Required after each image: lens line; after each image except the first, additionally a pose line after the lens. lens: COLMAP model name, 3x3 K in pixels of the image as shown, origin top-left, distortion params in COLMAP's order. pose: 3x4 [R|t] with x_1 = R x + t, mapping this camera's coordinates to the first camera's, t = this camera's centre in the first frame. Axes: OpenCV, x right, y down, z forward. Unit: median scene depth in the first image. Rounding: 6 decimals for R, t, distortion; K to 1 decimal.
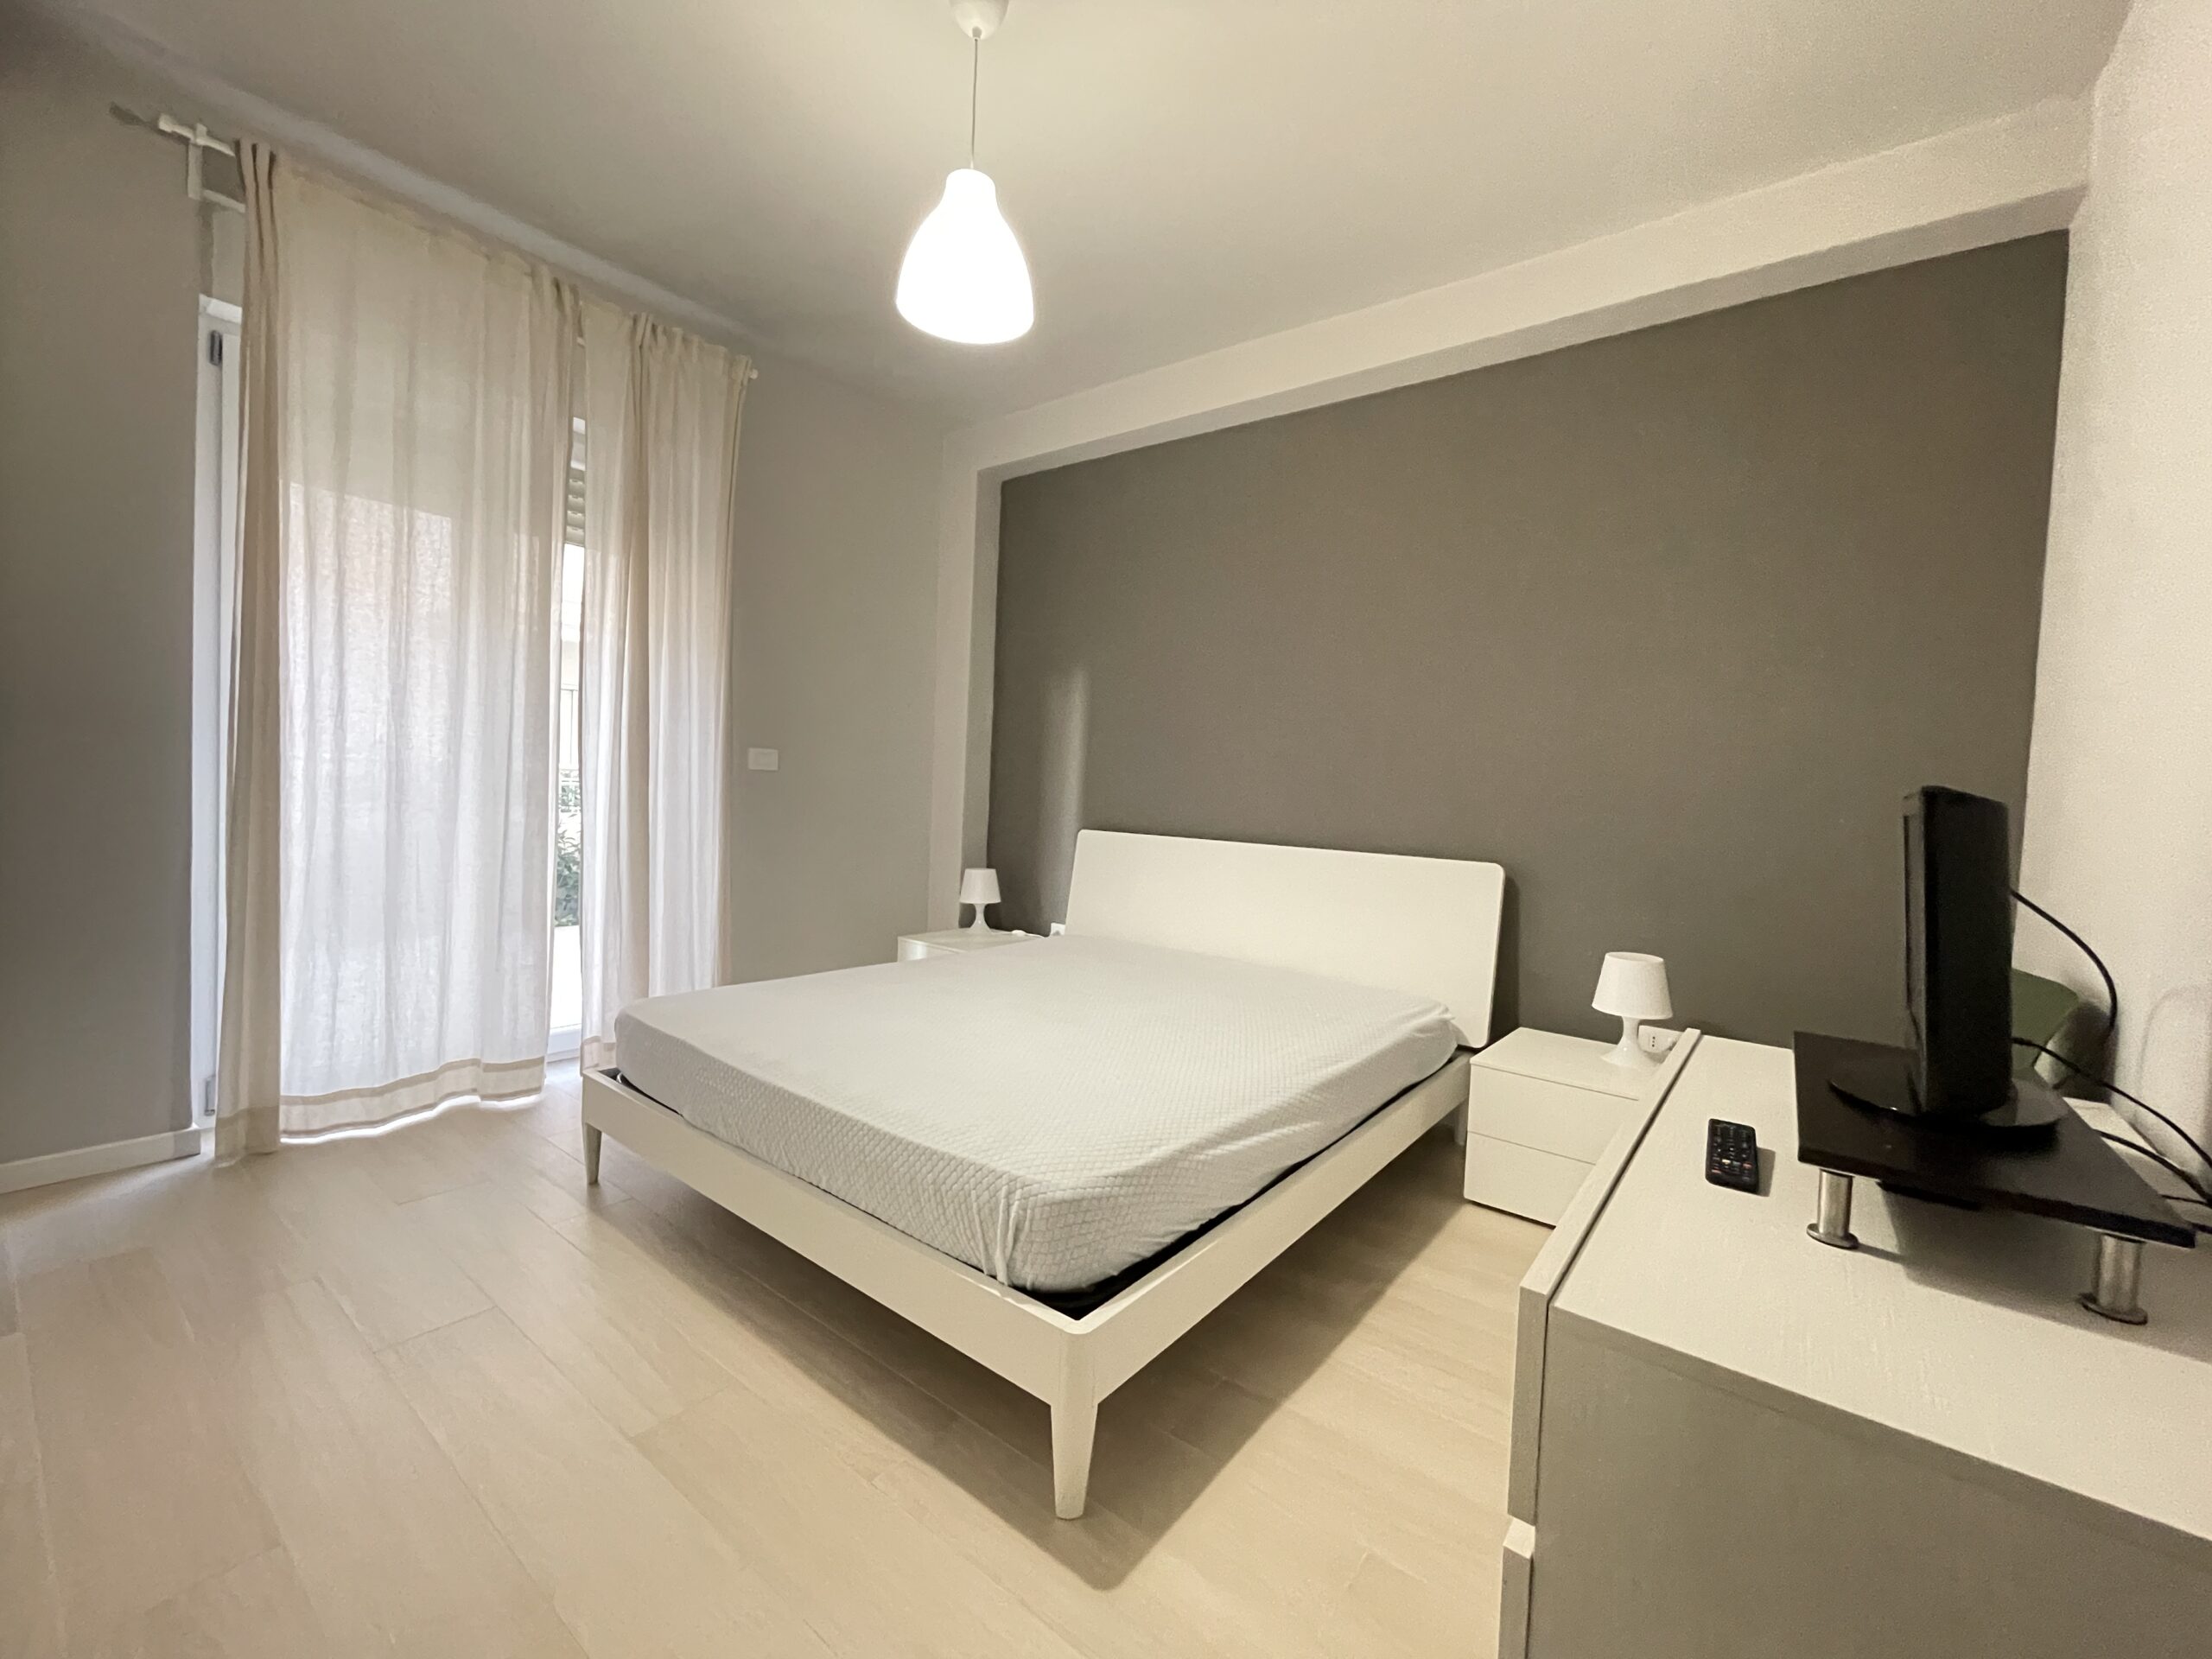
lens RADIAL K [[897.5, 0, 1095.5], [0, 897.5, 833.9], [0, 0, 1]] dist [-0.003869, 0.000324]
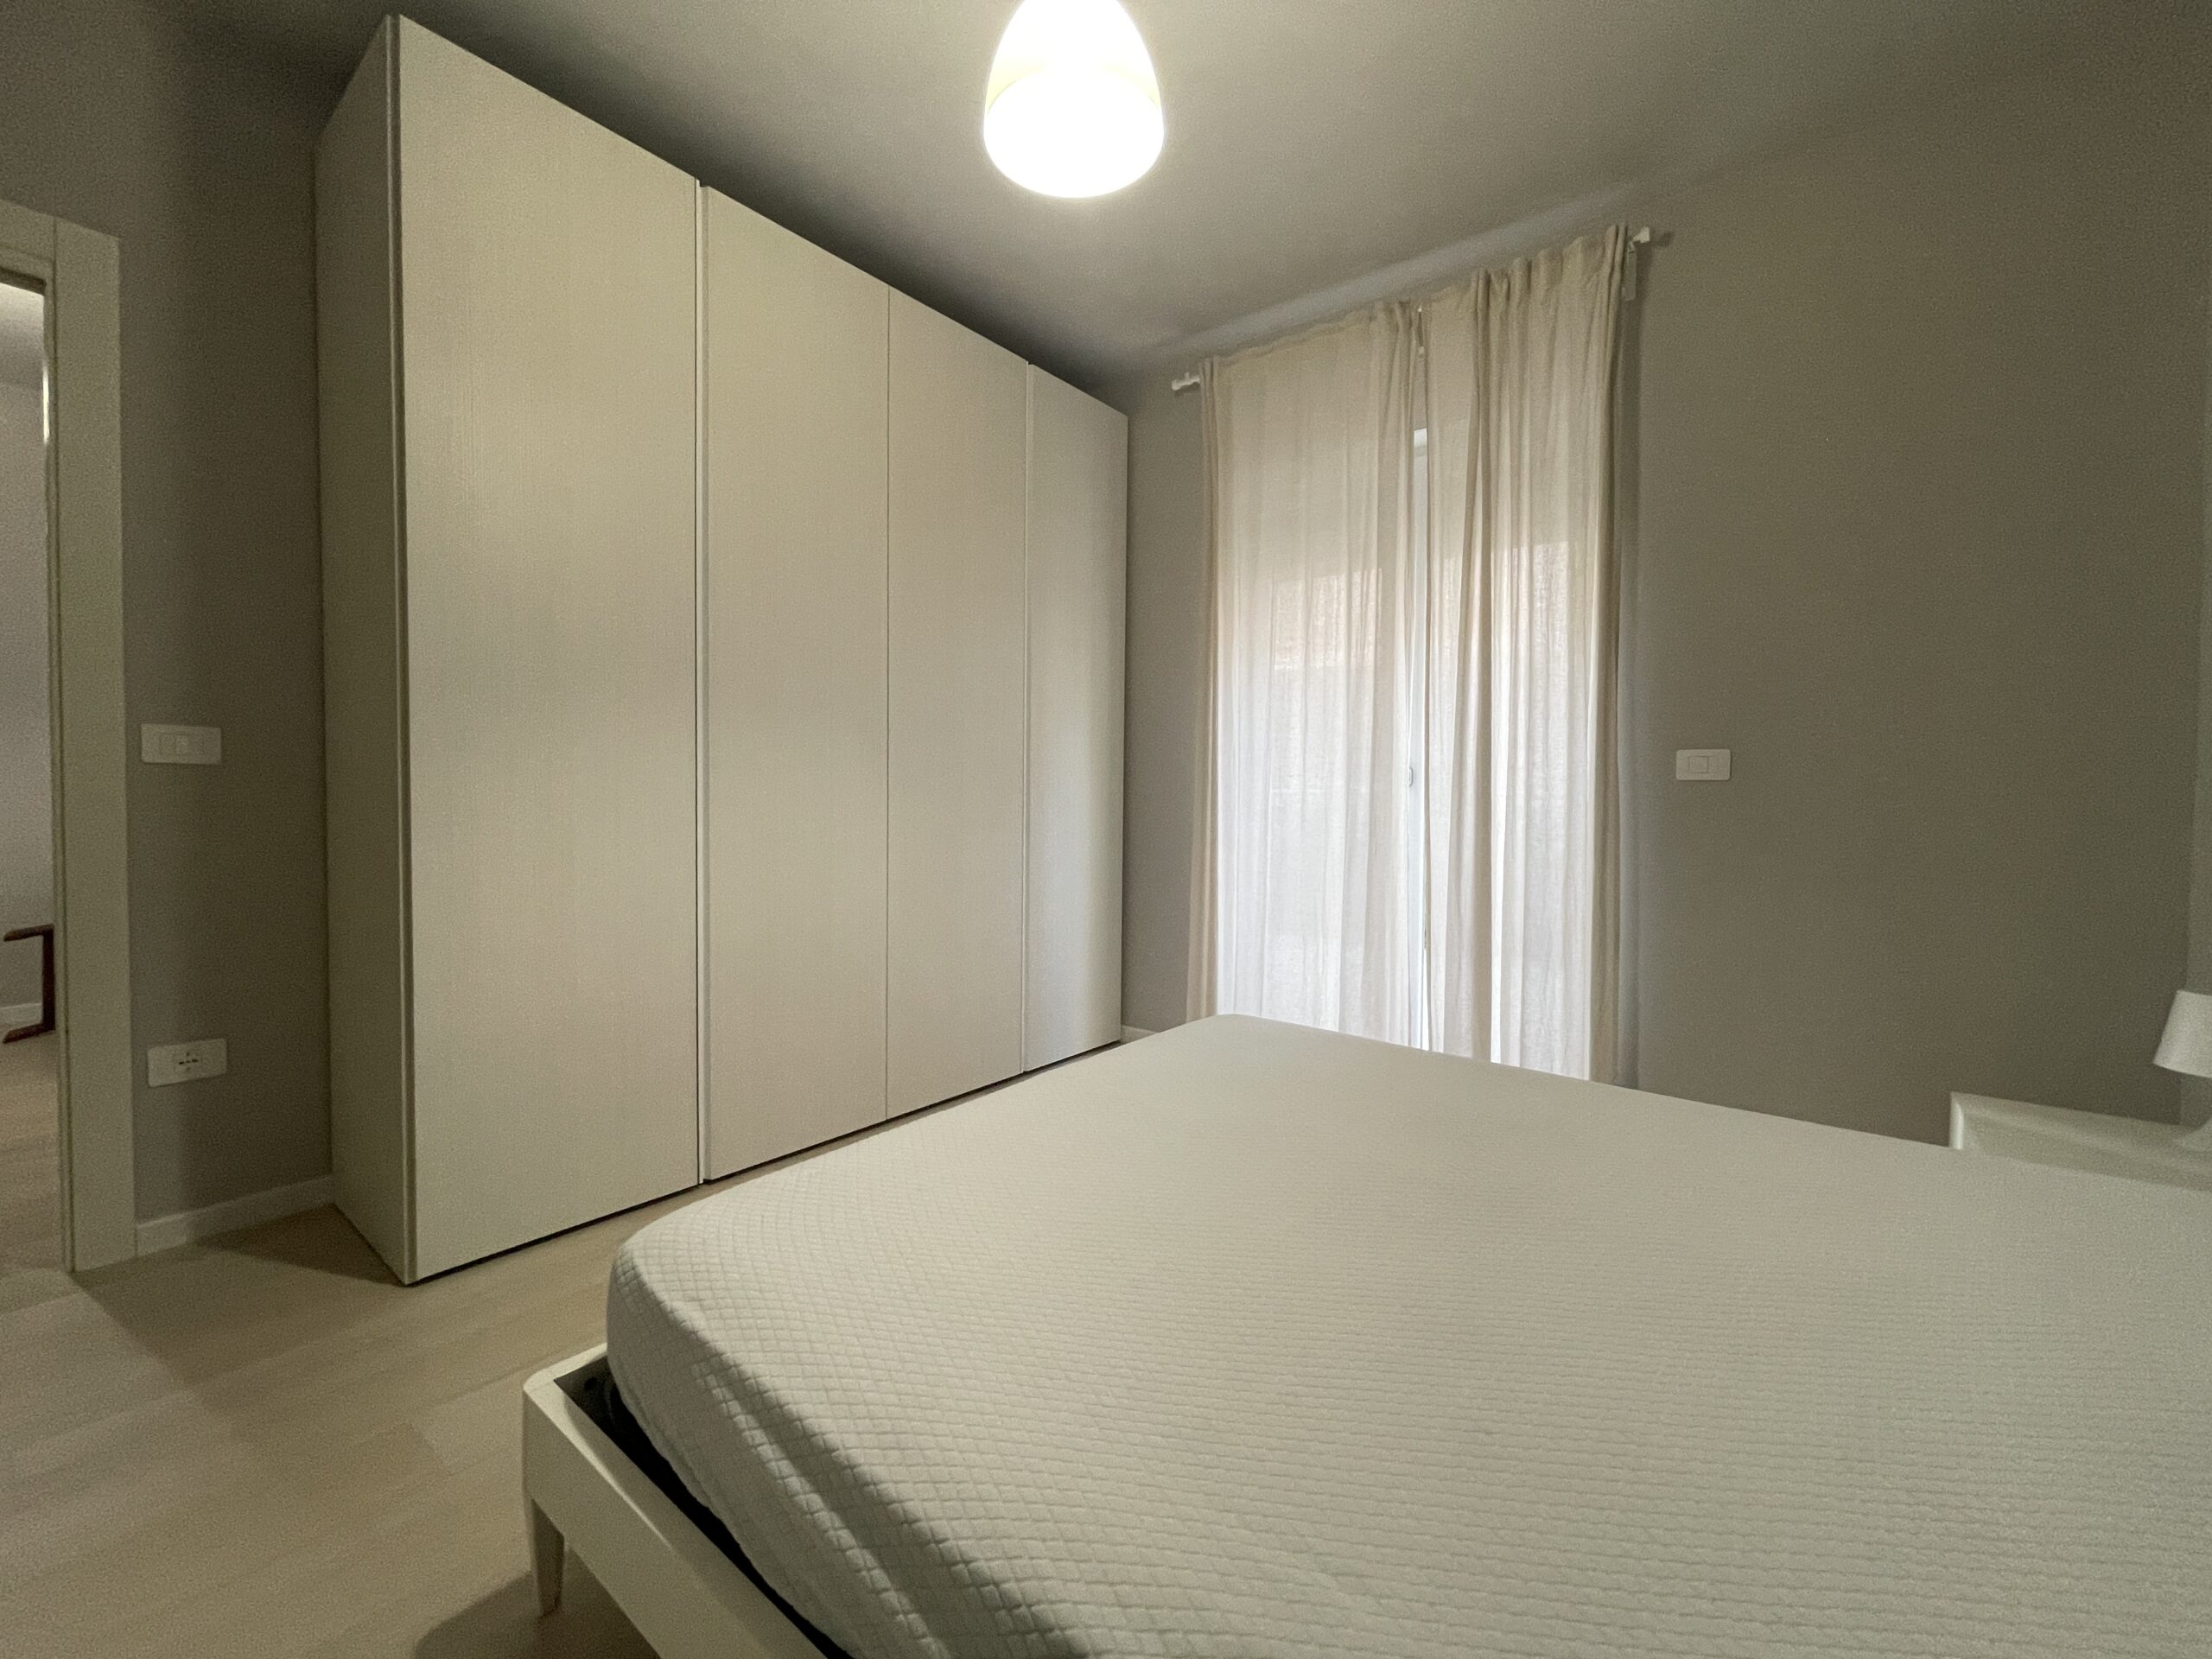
lens RADIAL K [[897.5, 0, 1095.6], [0, 897.5, 831.0], [0, 0, 1]] dist [-0.003869, 0.000324]
pose [[0.047456, -0.002264, -0.998871, 0.405745], [-0.040370, 0.999176, -0.004182, -0.012989], [0.998057, 0.040523, 0.047326, 0.672523]]
